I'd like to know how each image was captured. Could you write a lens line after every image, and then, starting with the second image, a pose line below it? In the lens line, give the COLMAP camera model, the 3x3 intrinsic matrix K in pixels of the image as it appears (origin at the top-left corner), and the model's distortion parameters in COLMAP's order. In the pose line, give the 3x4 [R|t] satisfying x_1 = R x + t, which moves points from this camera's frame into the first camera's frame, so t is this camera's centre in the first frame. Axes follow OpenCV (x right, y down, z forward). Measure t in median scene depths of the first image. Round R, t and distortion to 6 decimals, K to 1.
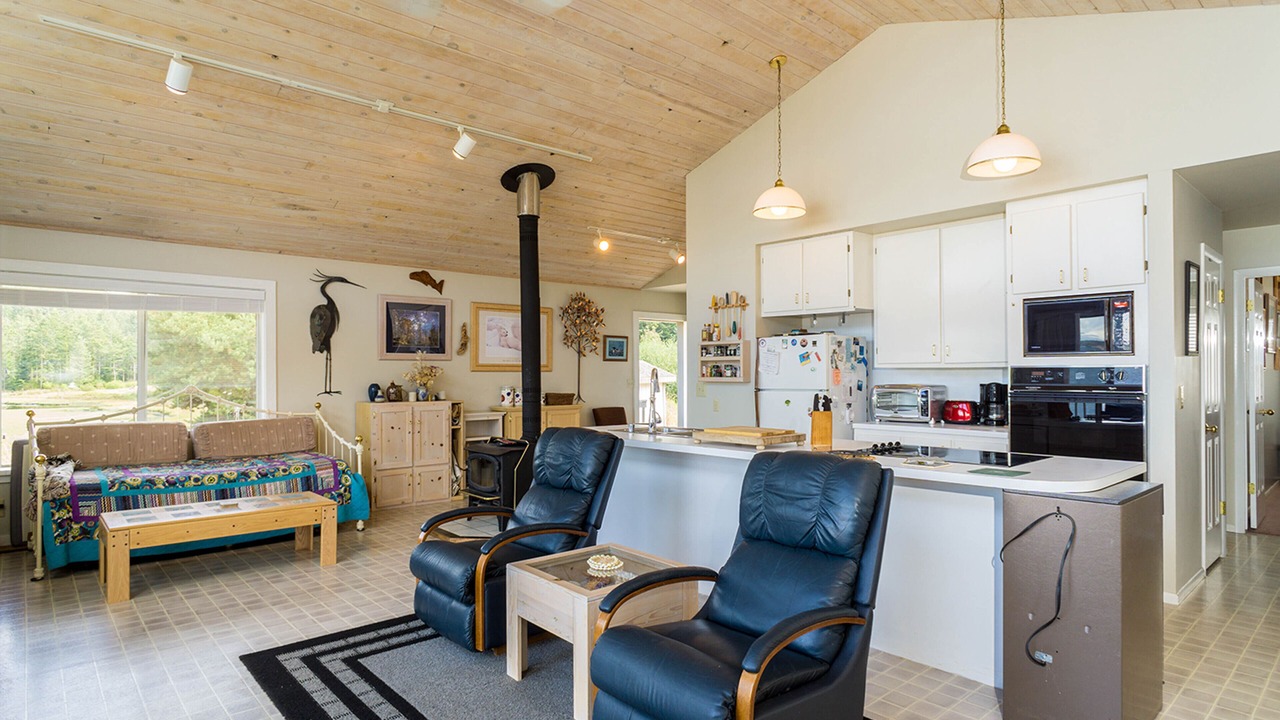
lens RADIAL K [[684.1, 0, 657.9], [0, 684.1, 375.8], [0, 0, 1]] dist [-0.002411, 0.001170]
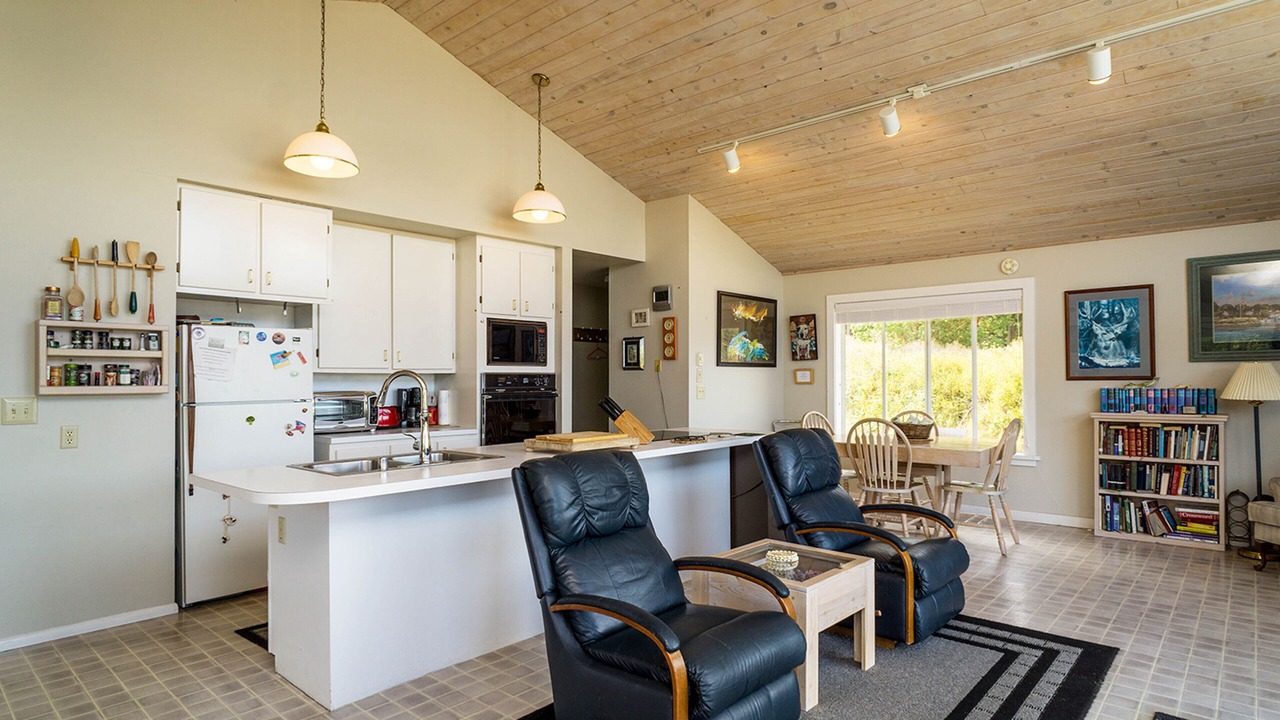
lens RADIAL K [[684.1, 0, 657.6], [0, 684.1, 364.9], [0, 0, 1]] dist [-0.002411, 0.001170]
pose [[-0.112393, 0.015116, 0.993549, -0.580114], [0.002428, 0.999885, -0.014938, -0.006668], [-0.993661, 0.000733, -0.112417, 0.670502]]
